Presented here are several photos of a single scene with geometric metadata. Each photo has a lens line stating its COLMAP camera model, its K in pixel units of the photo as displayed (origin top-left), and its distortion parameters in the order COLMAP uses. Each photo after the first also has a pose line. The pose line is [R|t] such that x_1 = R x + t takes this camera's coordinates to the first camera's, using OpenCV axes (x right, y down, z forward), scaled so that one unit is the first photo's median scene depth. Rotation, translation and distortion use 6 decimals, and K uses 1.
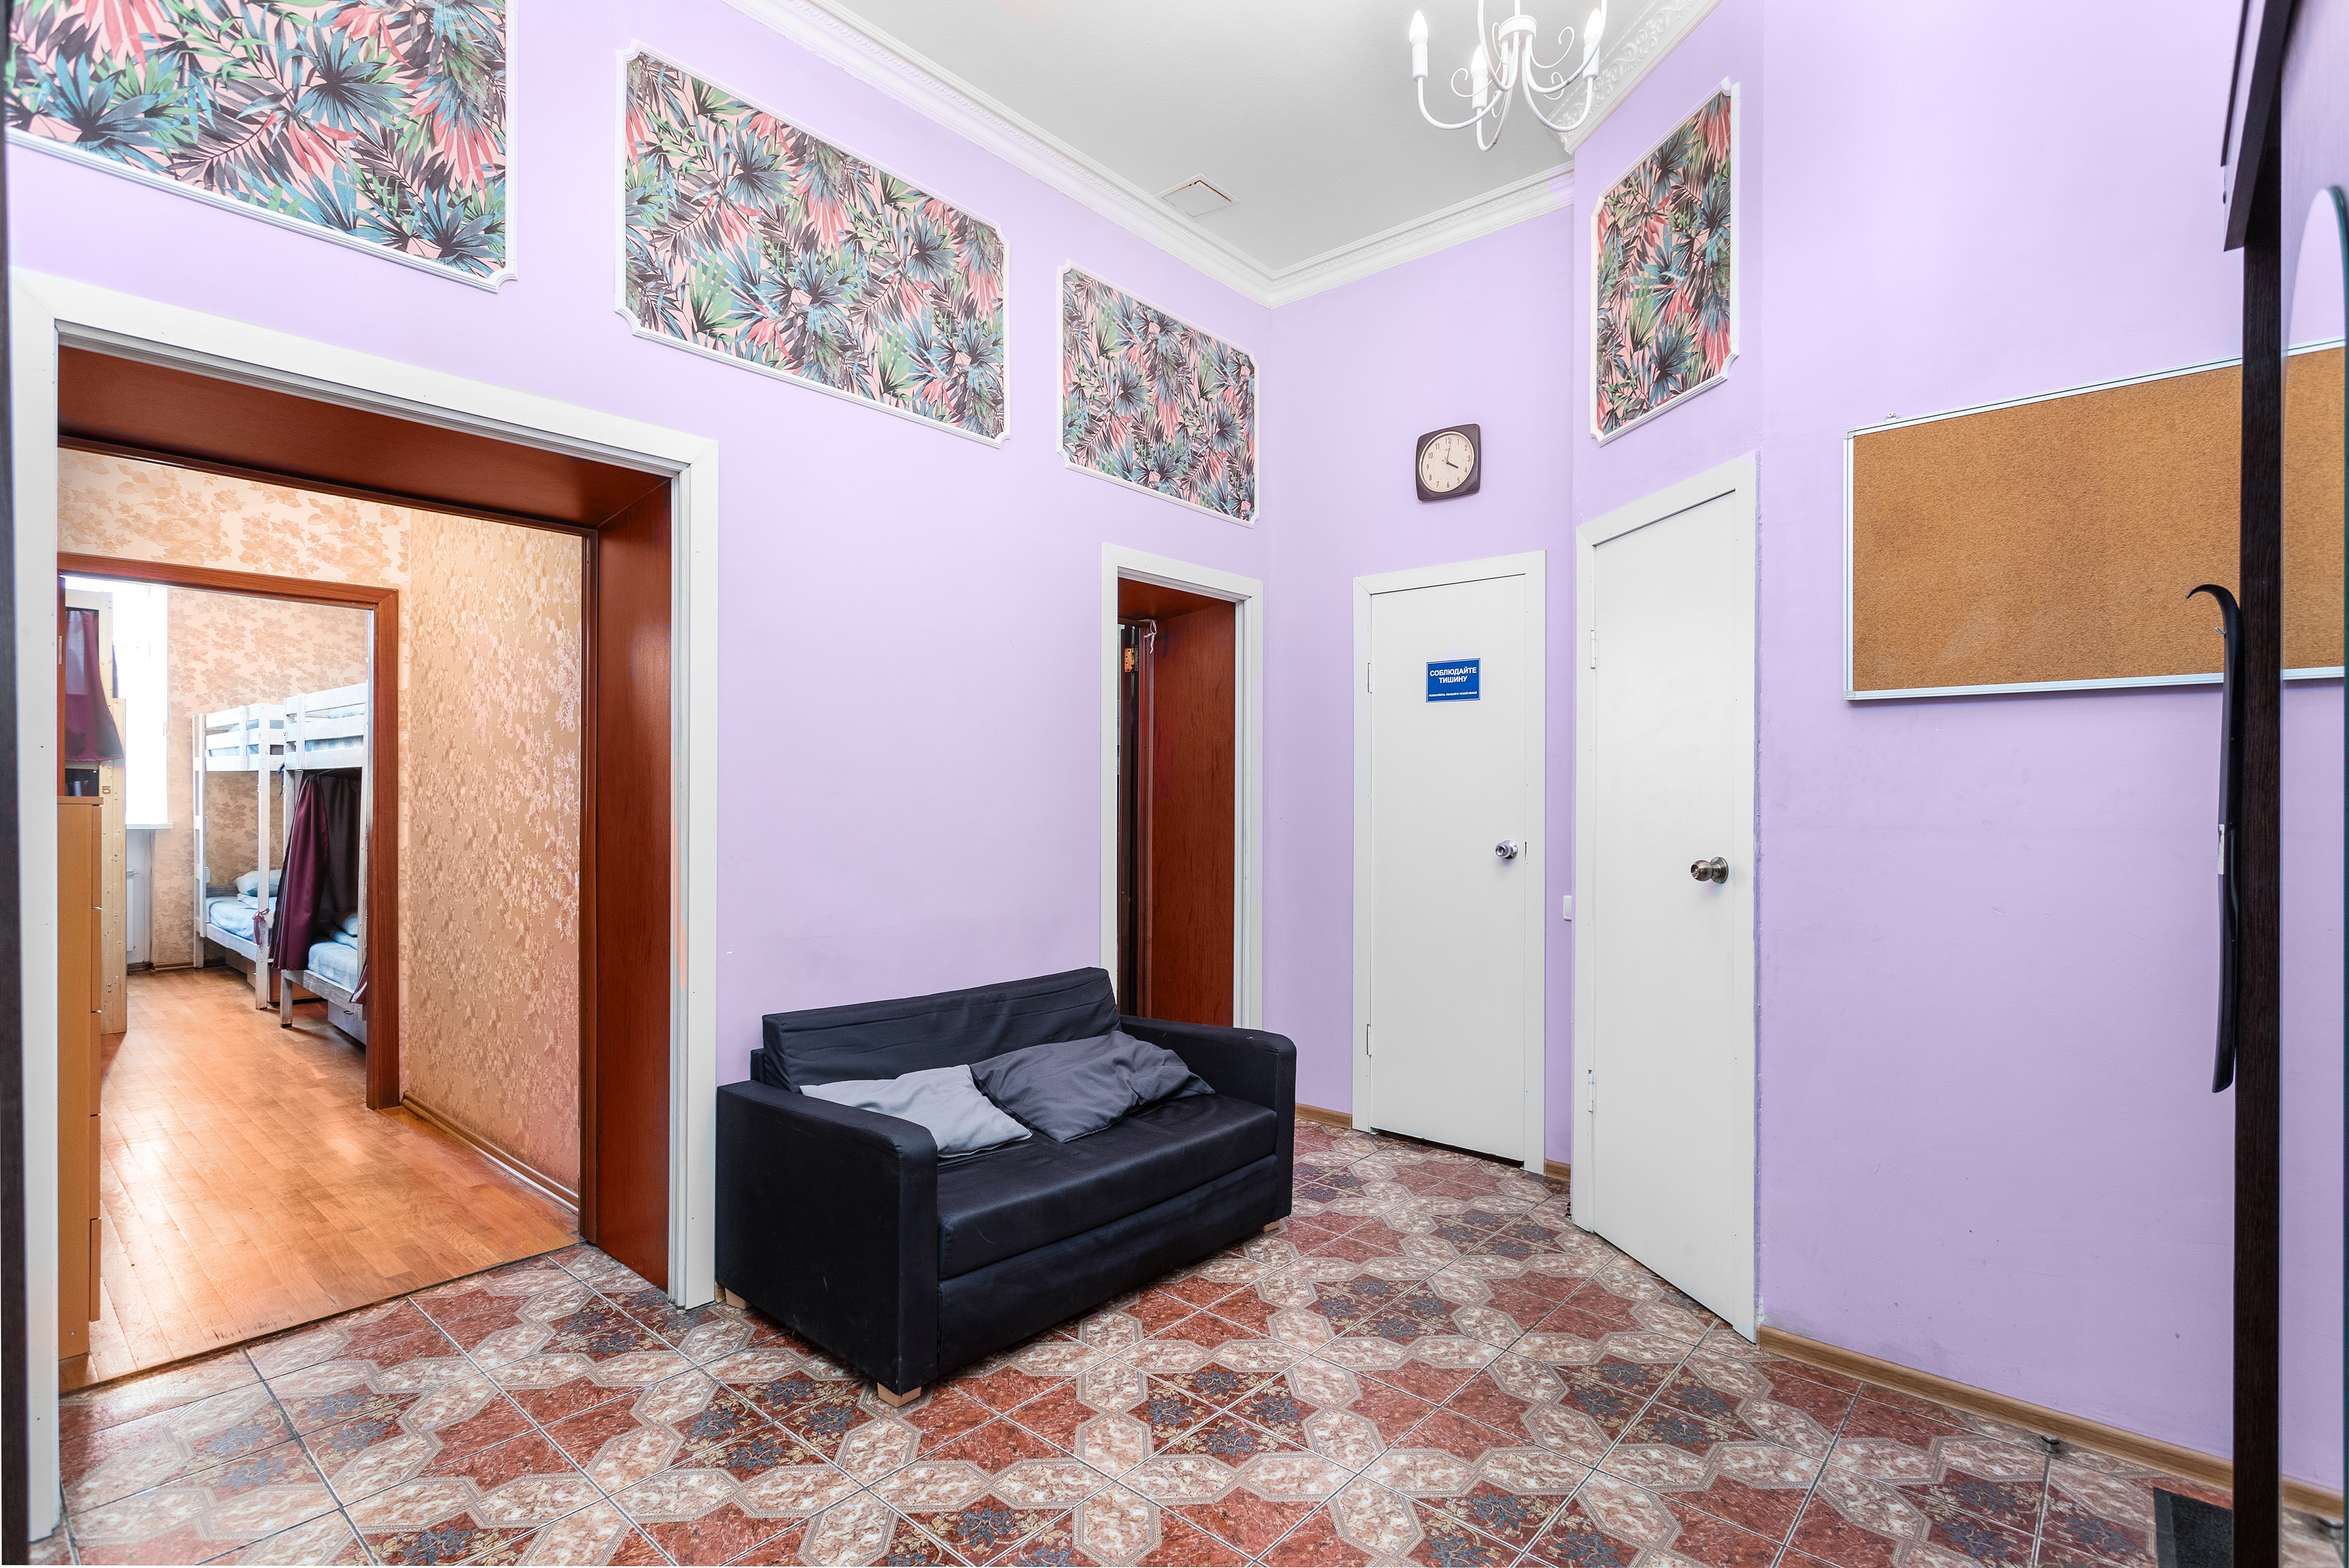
lens RADIAL K [[1135.4, 0, 1184.5], [0, 1135.4, 806.3], [0, 0, 1]] dist [-0.000662, 0.002815]
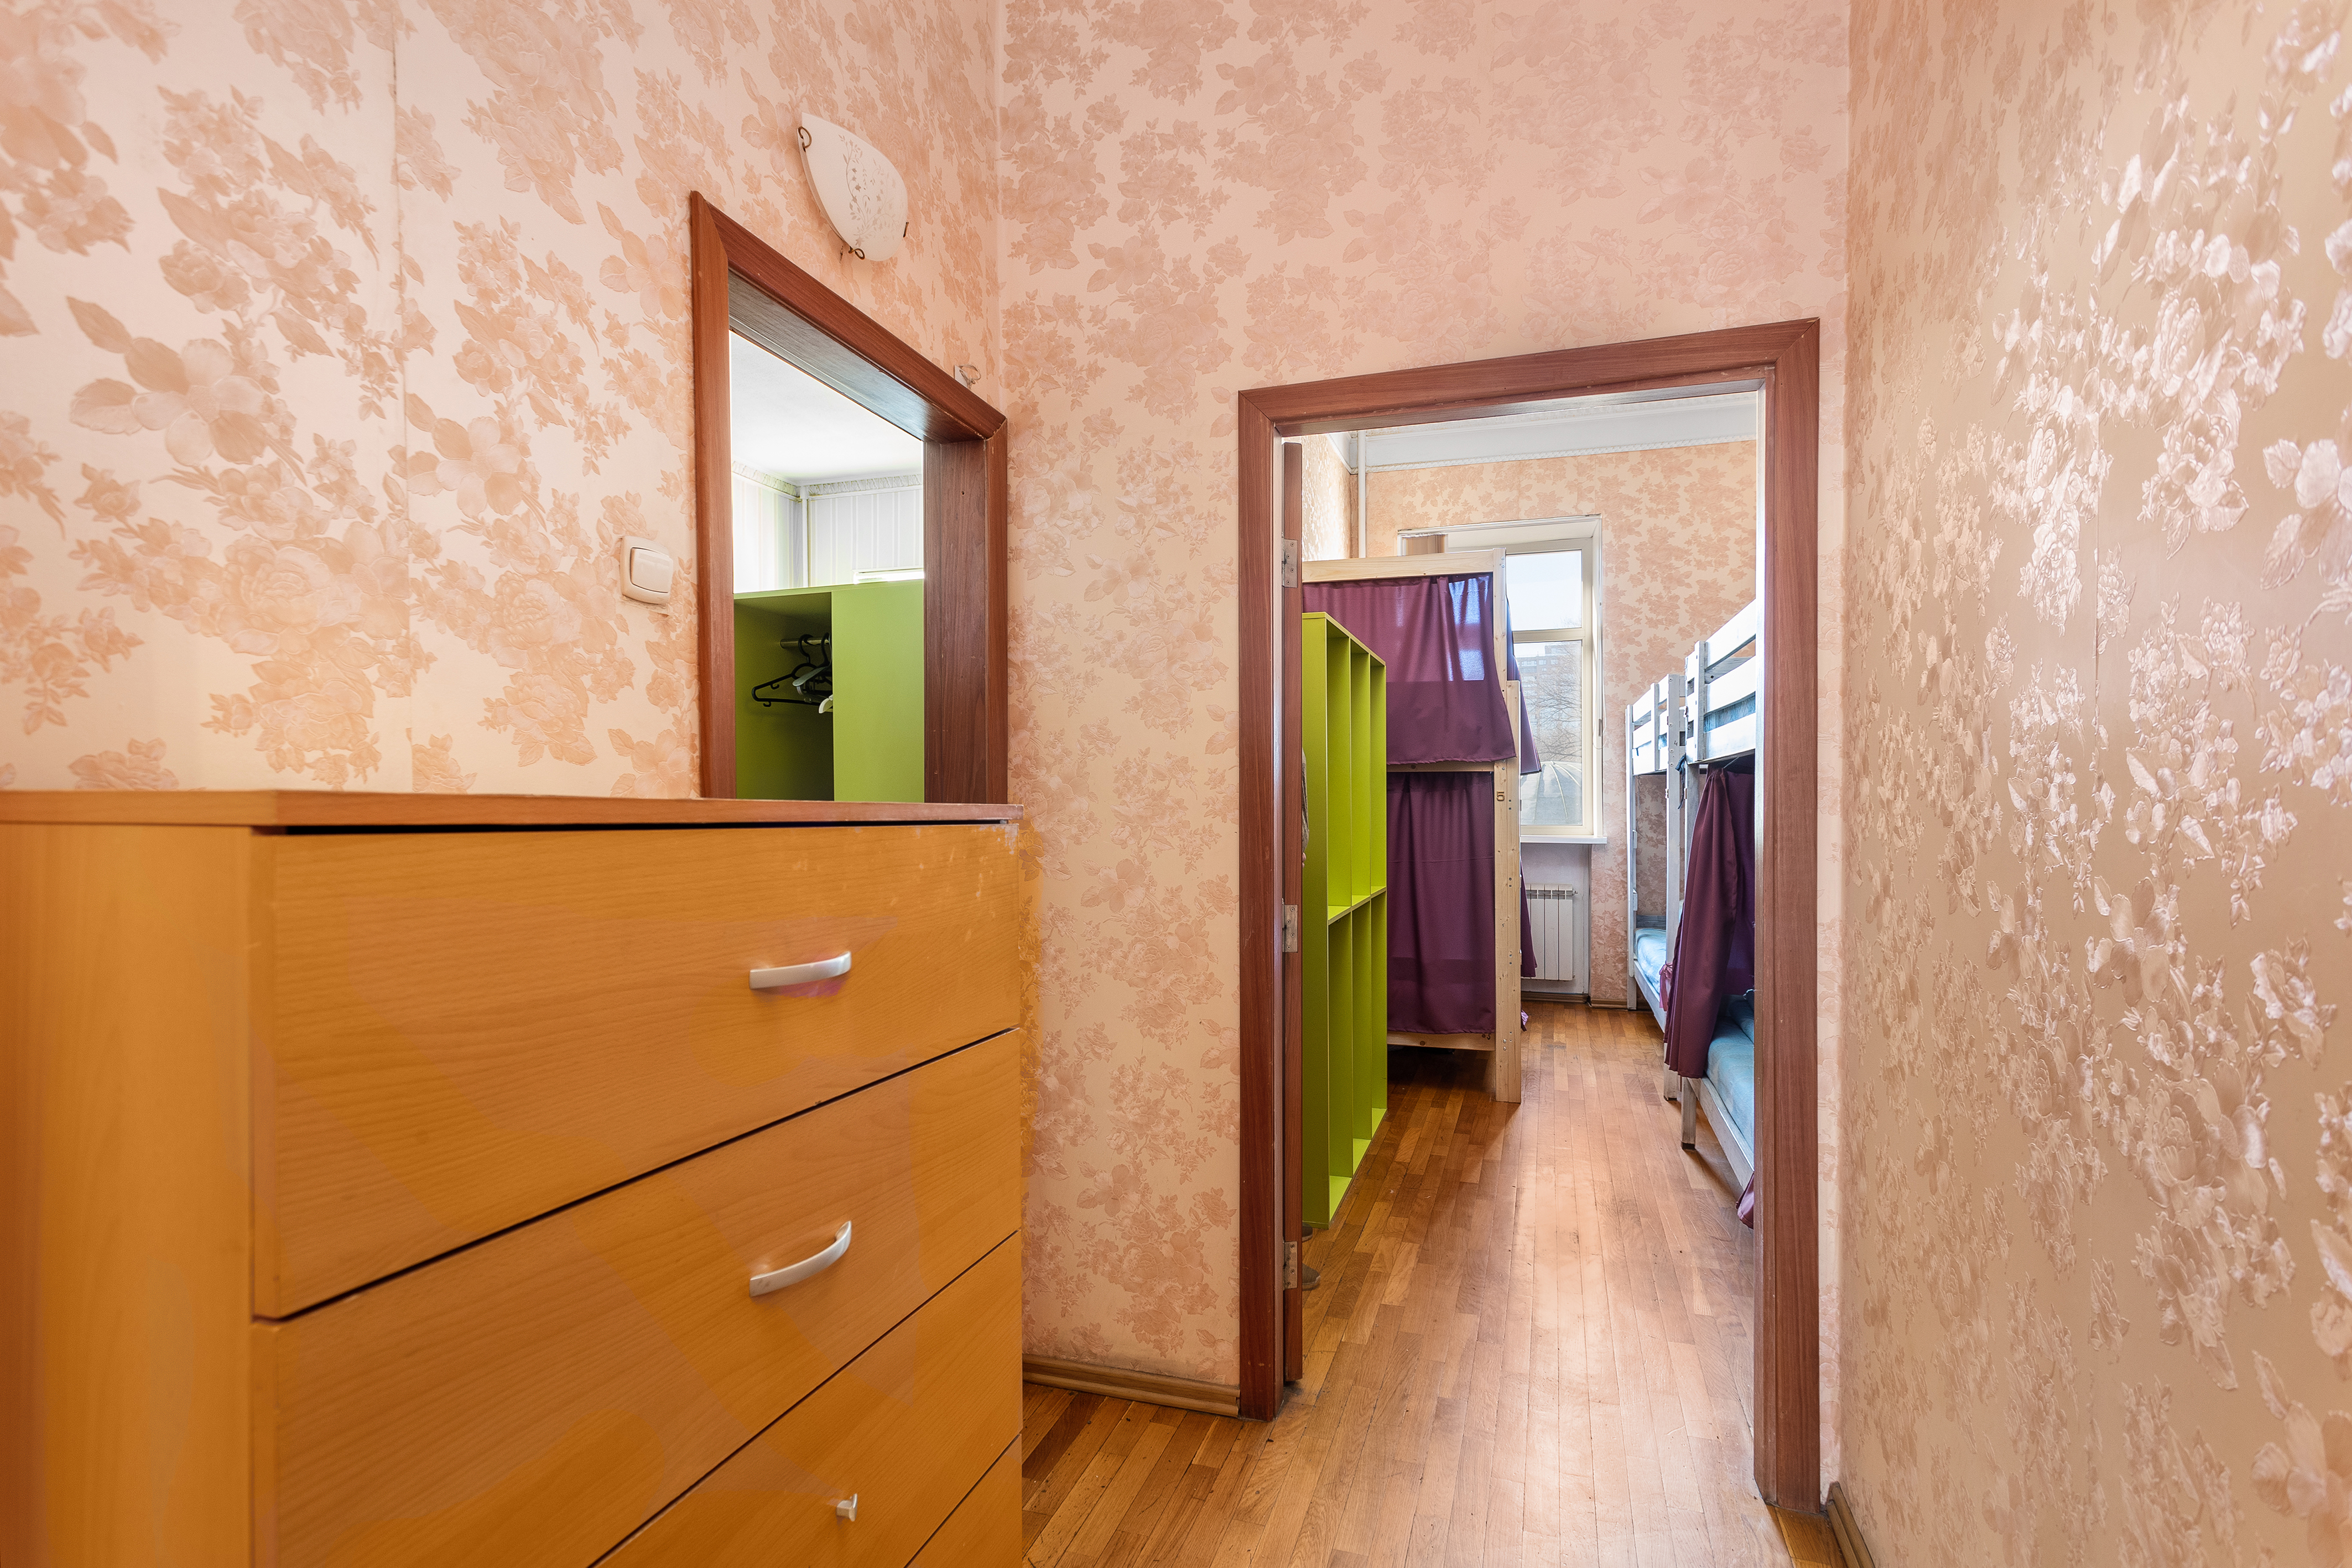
lens RADIAL K [[1136.9, 0, 1180.4], [0, 1136.9, 817.5], [0, 0, 1]] dist [-0.000662, 0.002815]
pose [[0.401926, 0.002004, -0.915670, -0.533401], [-0.001130, 0.999998, 0.001693, -0.002123], [0.915671, 0.000355, 0.401927, 0.818548]]
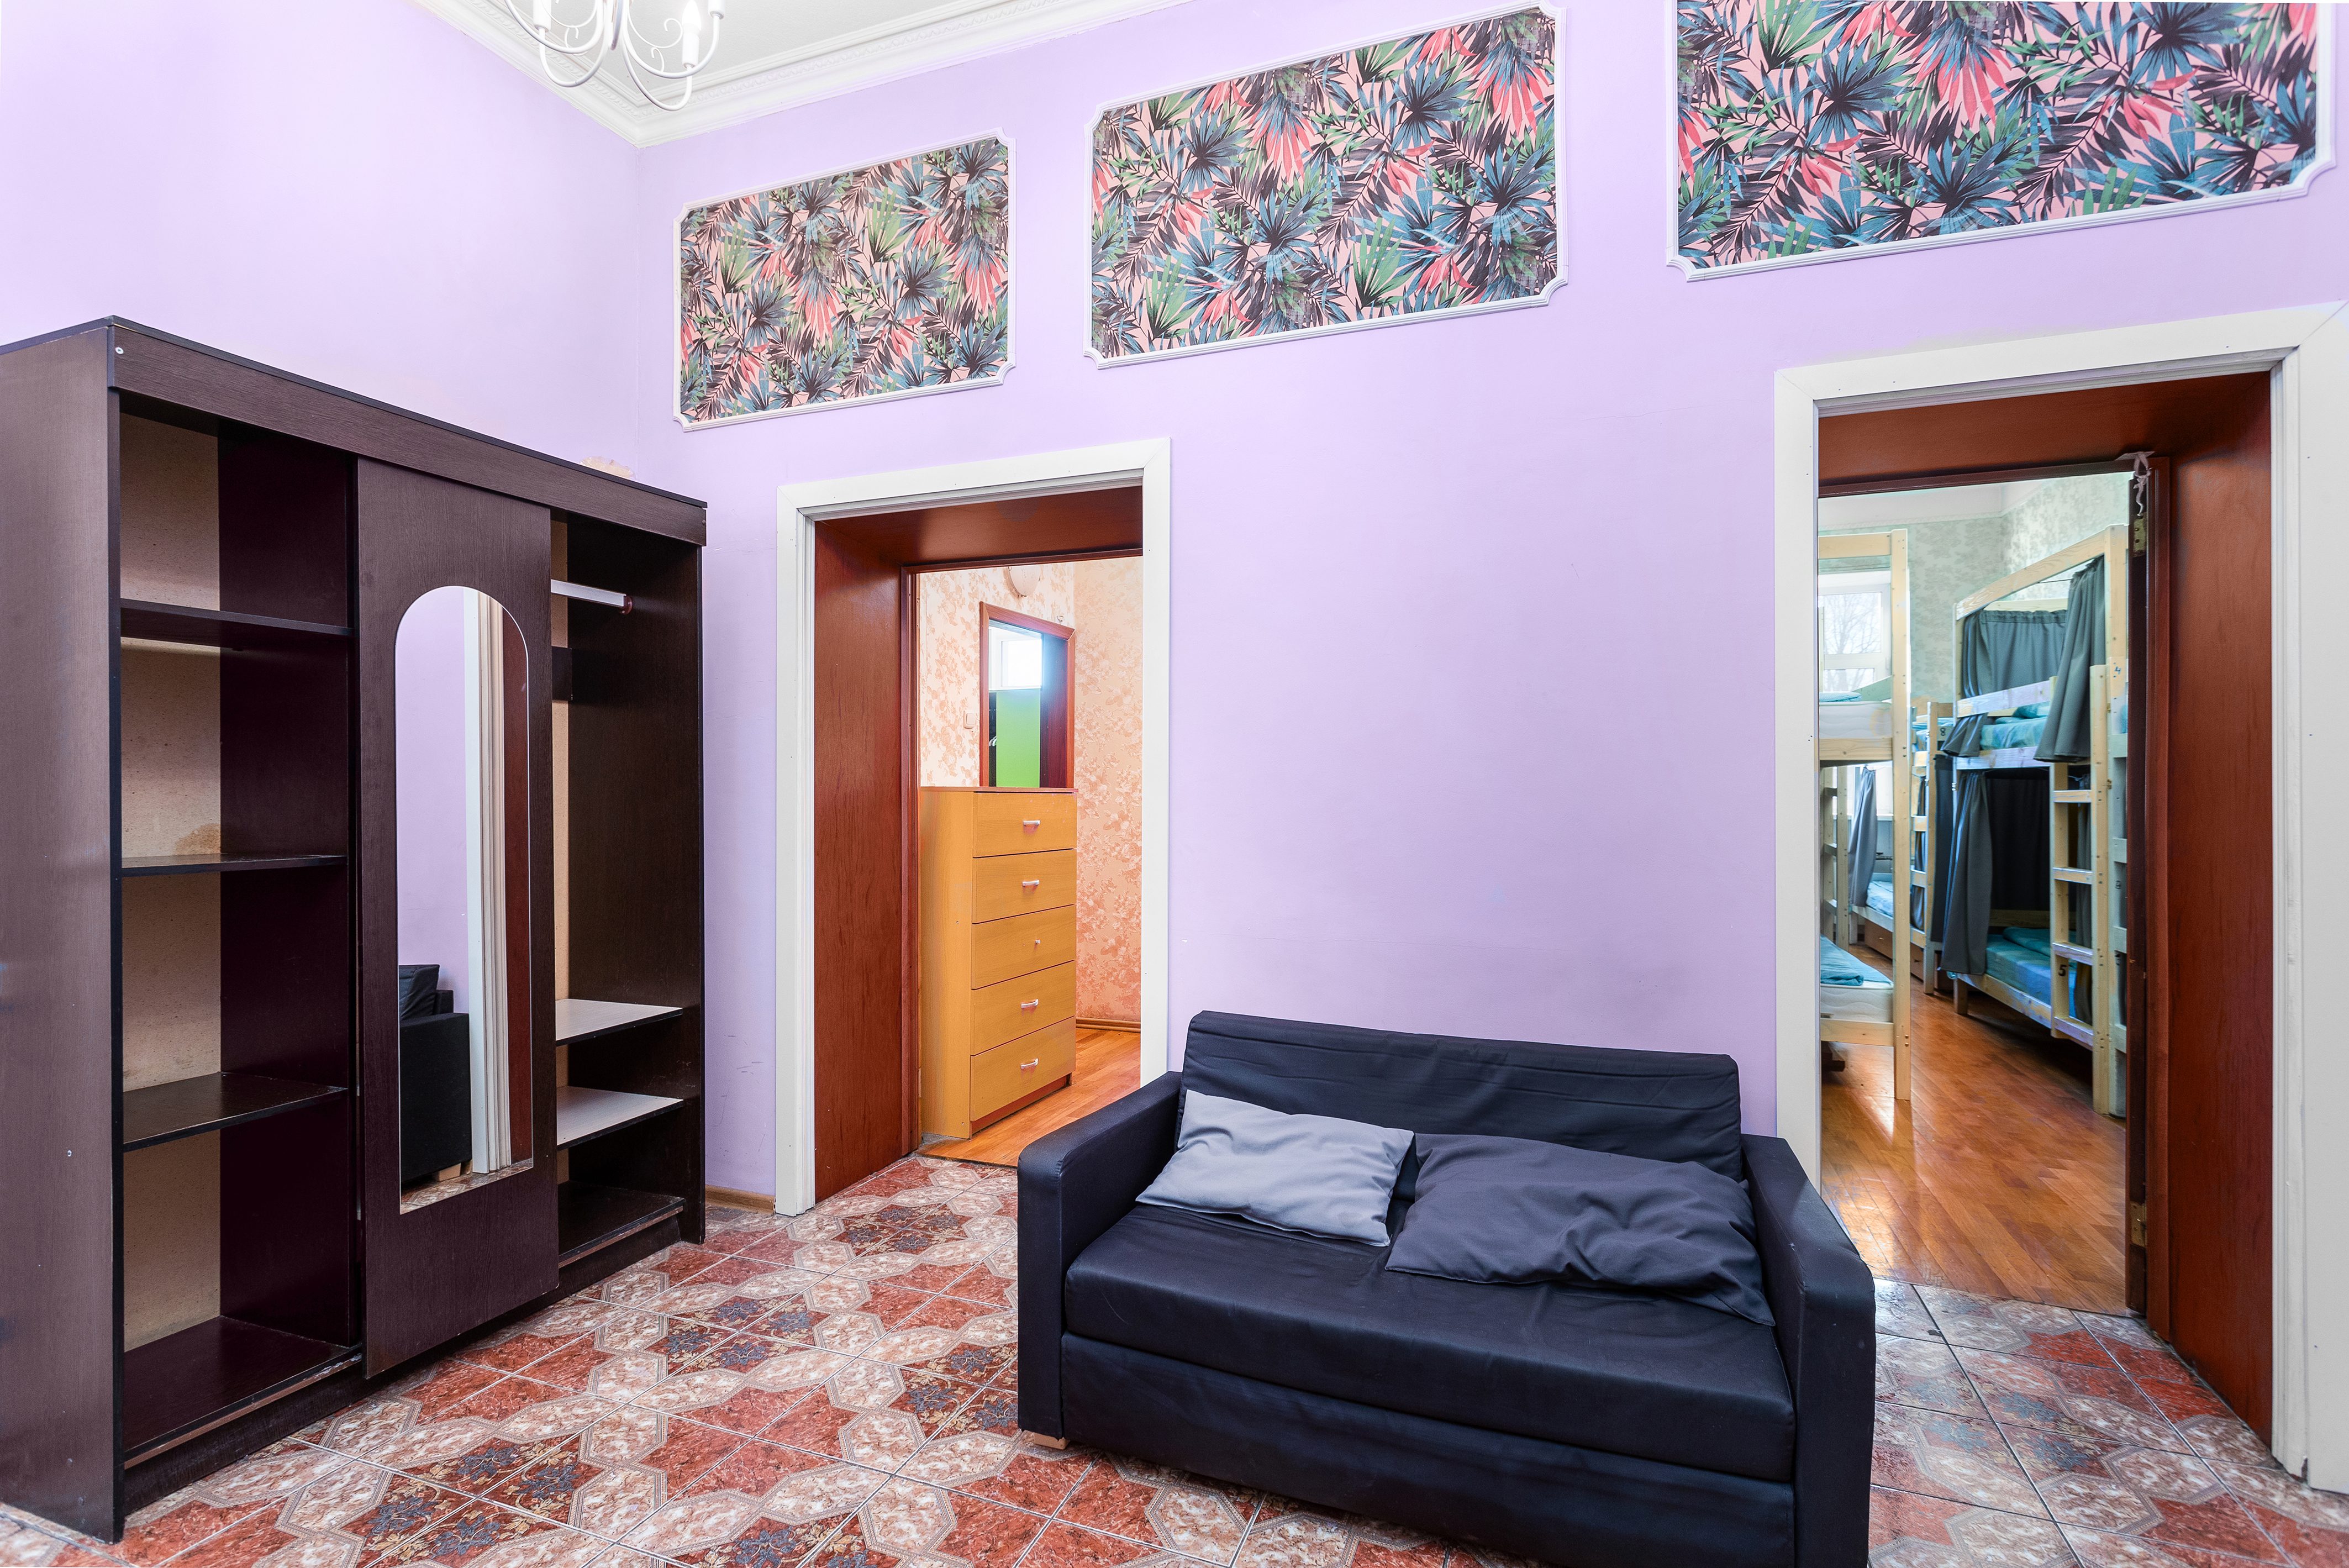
lens RADIAL K [[1135.6, 0, 1128.8], [0, 1135.6, 785.3], [0, 0, 1]] dist [-0.000662, 0.002815]
pose [[0.314566, -0.005412, -0.949220, 0.452761], [-0.007787, 0.999935, -0.008282, -0.000073], [0.949204, 0.009997, 0.314503, 0.538139]]
